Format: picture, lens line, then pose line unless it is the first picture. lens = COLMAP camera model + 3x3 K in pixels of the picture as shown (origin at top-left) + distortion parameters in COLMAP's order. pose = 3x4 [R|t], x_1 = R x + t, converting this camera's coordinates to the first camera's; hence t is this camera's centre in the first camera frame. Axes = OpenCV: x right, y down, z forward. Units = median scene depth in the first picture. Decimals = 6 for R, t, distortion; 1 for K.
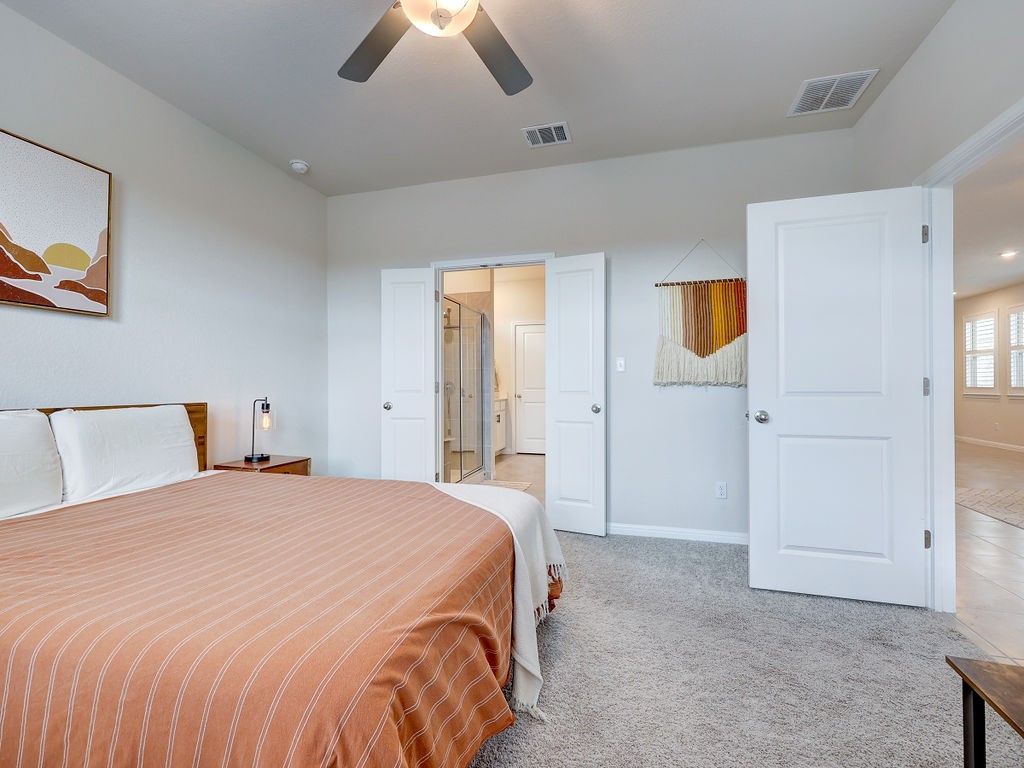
lens RADIAL K [[462.0, 0, 514.2], [0, 462.0, 382.2], [0, 0, 1]] dist [-0.003468, 0.001823]
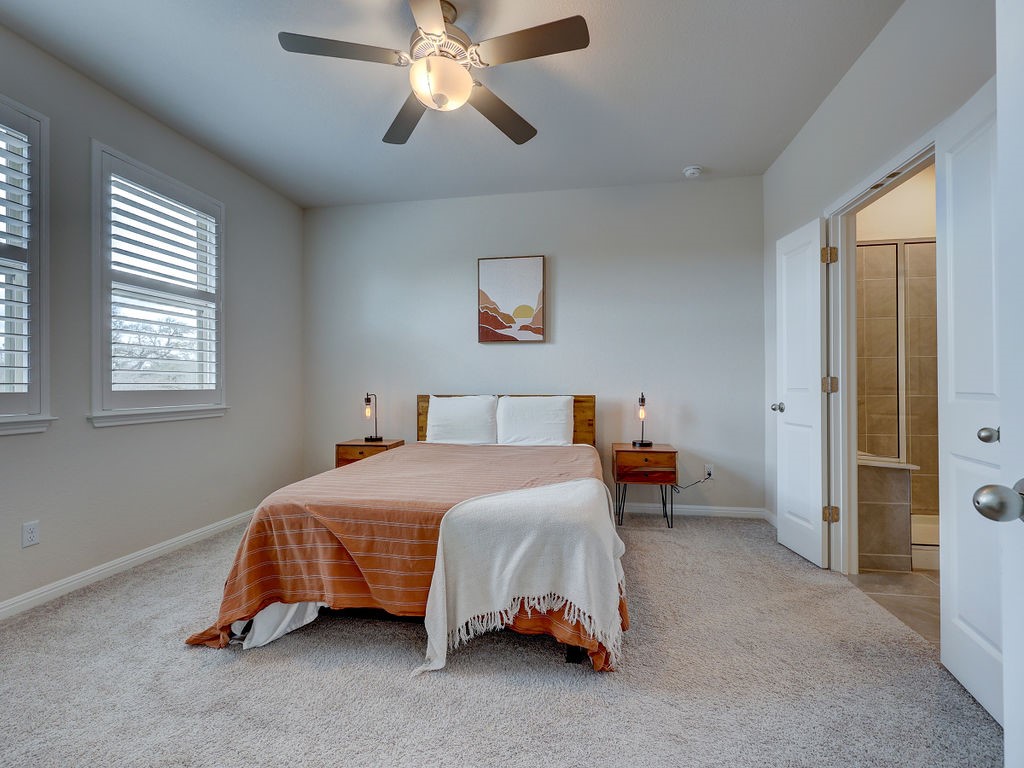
lens RADIAL K [[462.0, 0, 512.7], [0, 462.0, 384.4], [0, 0, 1]] dist [-0.003468, 0.001823]
pose [[0.107429, 0.002078, -0.994211, 0.774862], [0.012722, 0.999913, 0.003465, 0.004853], [0.994131, -0.013020, 0.107393, 0.706590]]
